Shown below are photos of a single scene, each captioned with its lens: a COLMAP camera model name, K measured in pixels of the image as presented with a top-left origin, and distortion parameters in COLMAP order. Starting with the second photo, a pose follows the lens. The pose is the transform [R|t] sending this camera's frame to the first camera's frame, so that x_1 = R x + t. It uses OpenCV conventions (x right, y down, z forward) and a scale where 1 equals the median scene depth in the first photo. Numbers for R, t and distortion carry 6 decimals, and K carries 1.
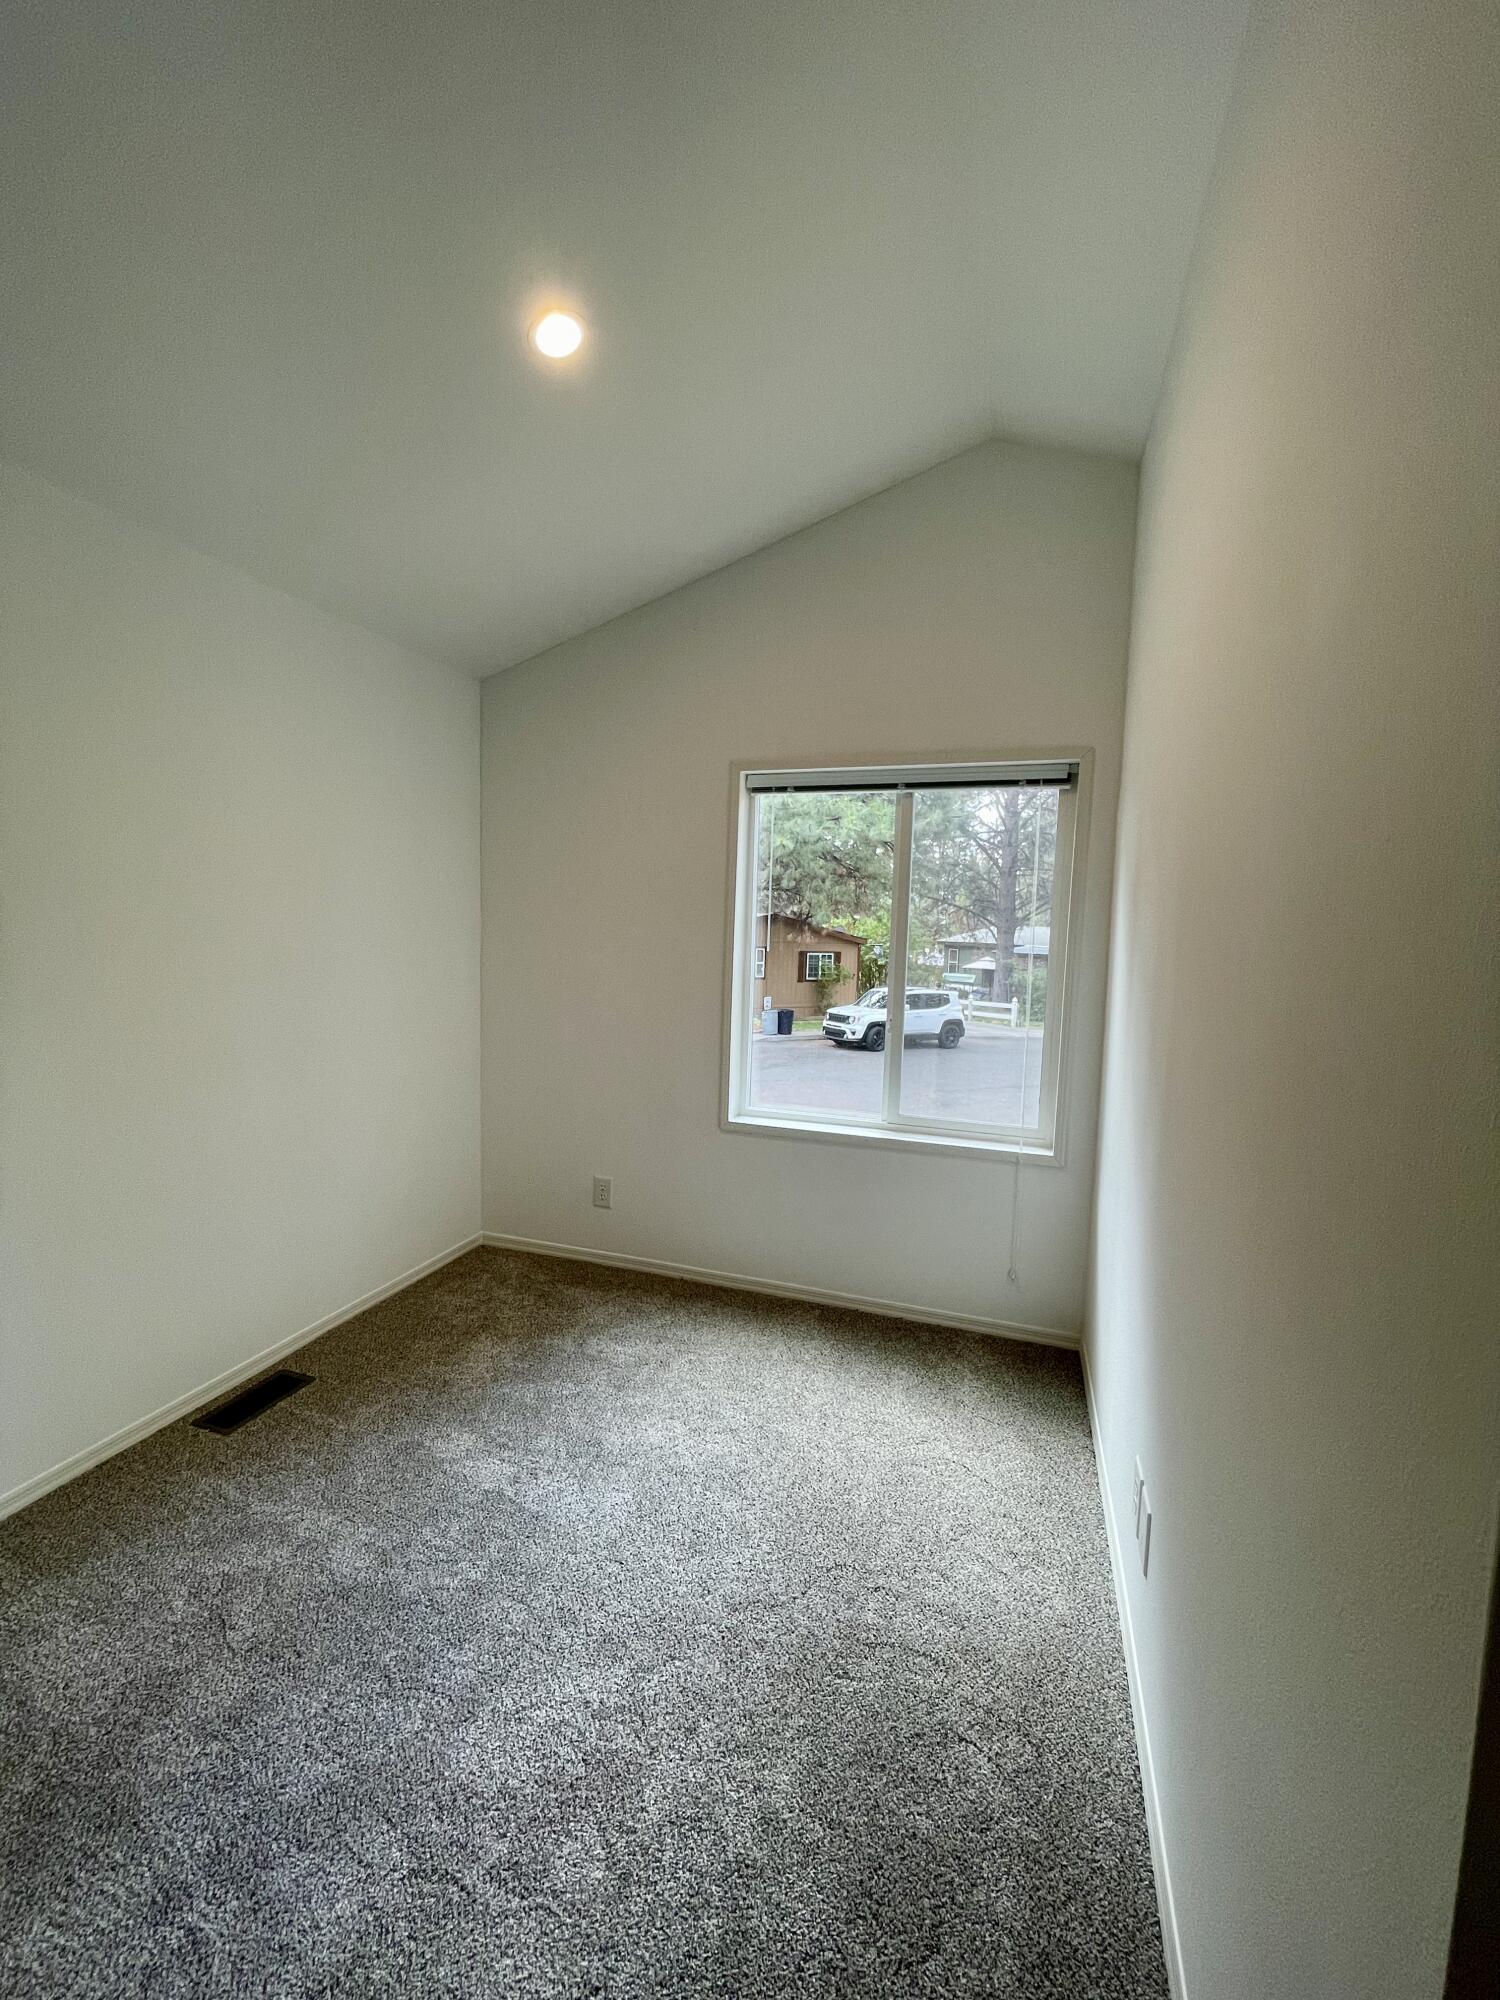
lens RADIAL K [[805.0, 0, 750.0], [0, 805.0, 1000.0], [0, 0, 1]] dist [-0.000134, -0.000082]
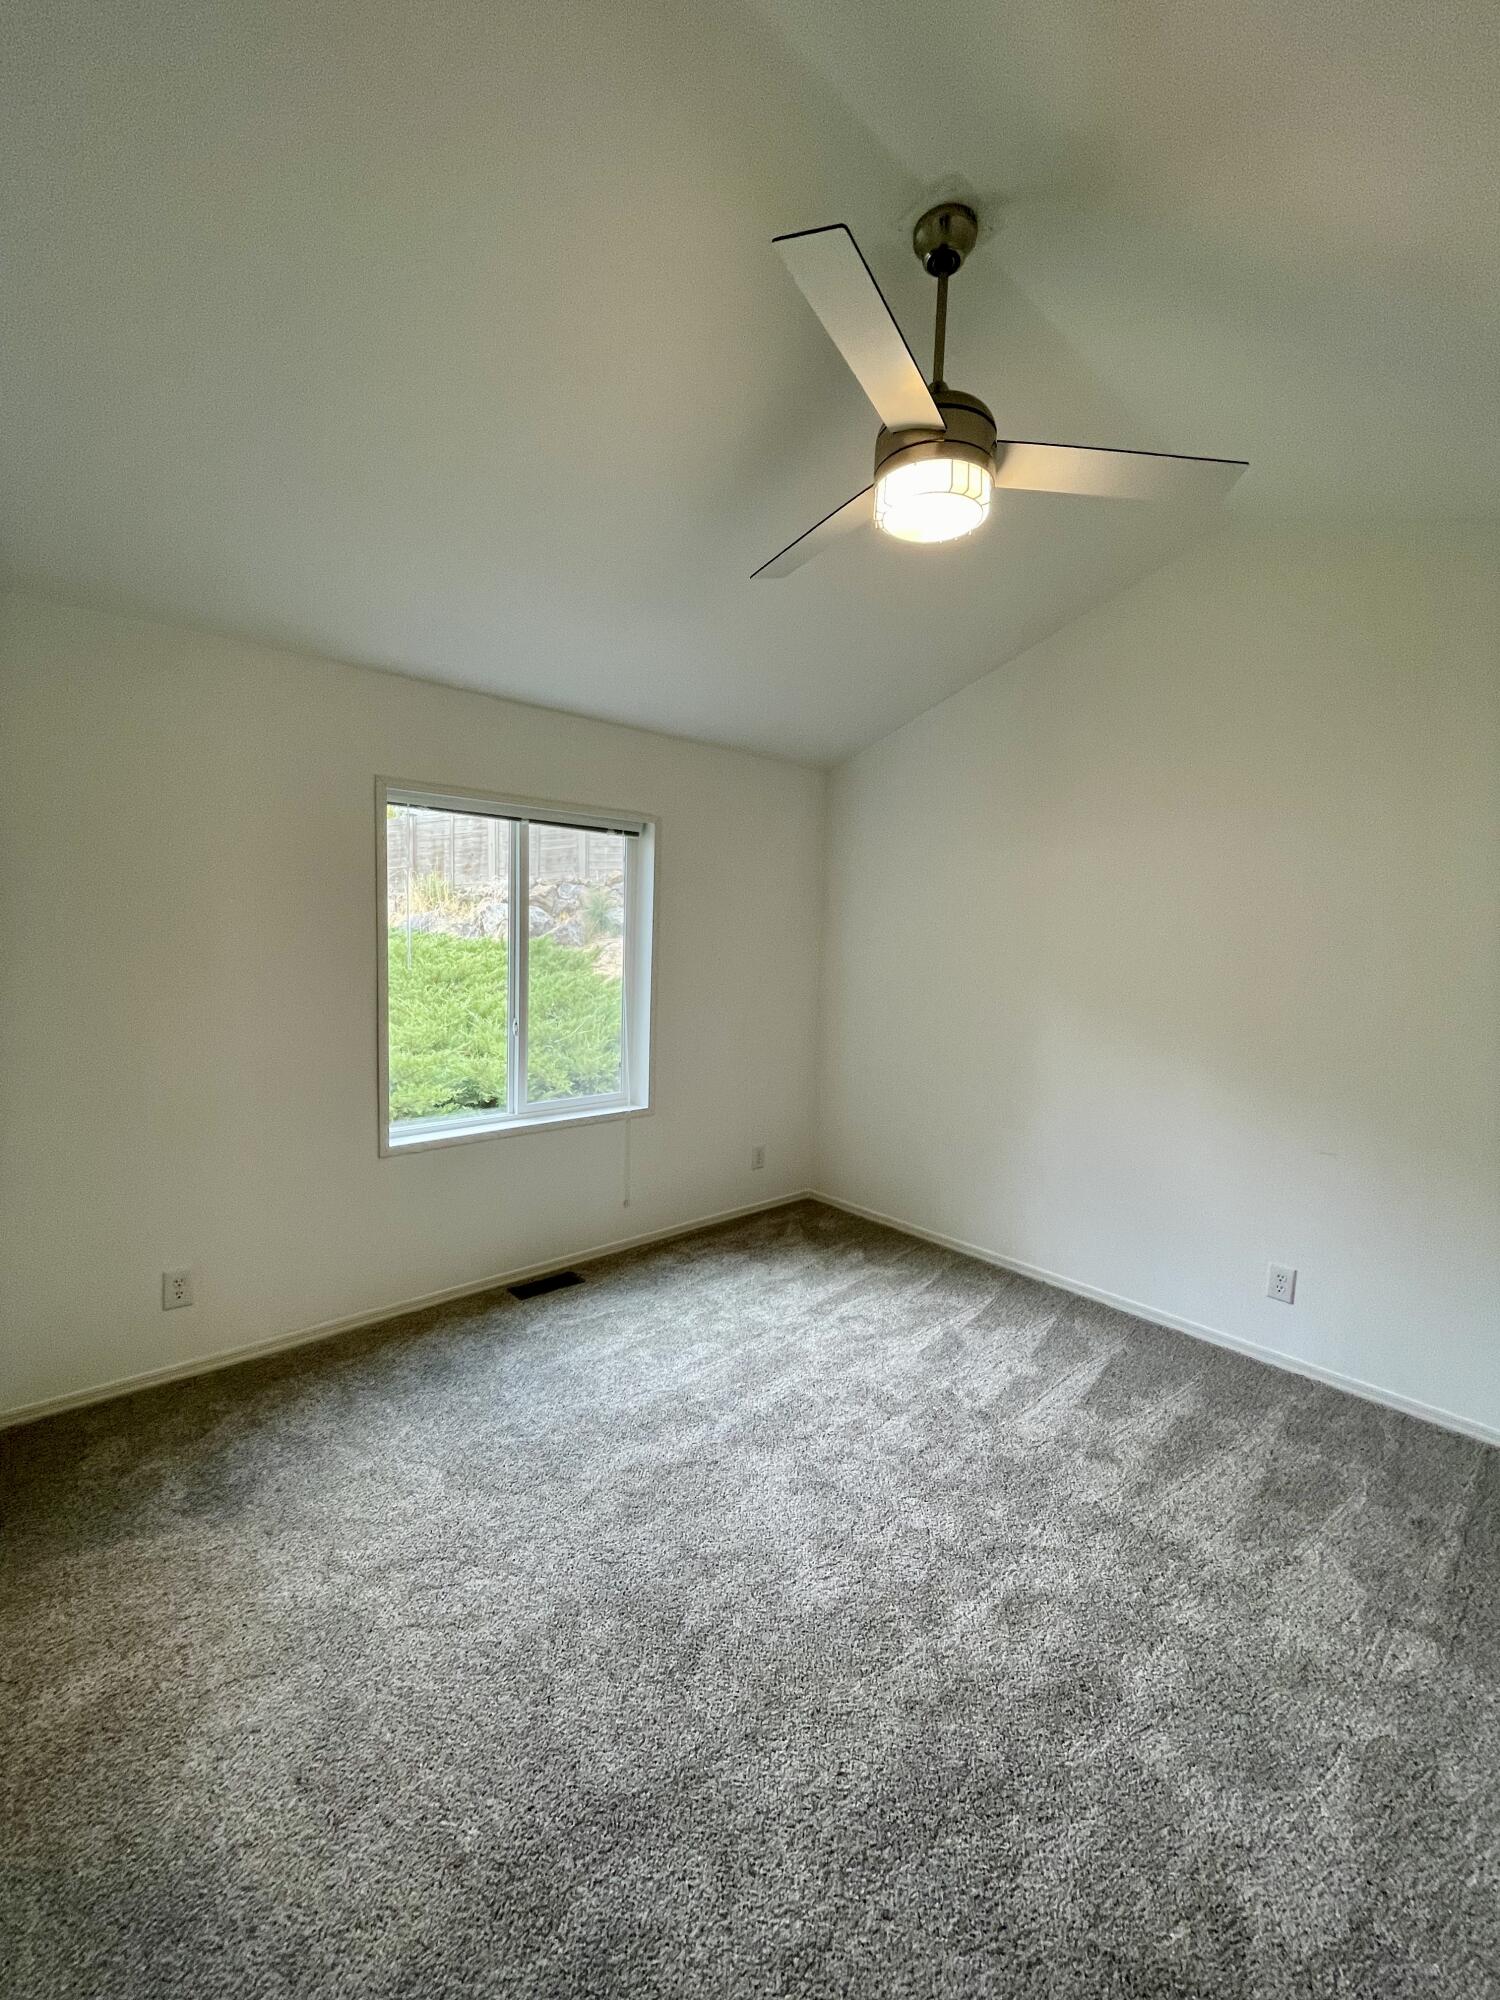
lens RADIAL K [[805.0, 0, 750.0], [0, 805.0, 1000.0], [0, 0, 1]] dist [-0.000134, -0.000082]
pose [[0.486666, -0.063088, 0.871307, -0.661155], [0.062544, 0.997346, 0.037281, -0.031593], [-0.871346, 0.036351, 0.489320, 0.170831]]
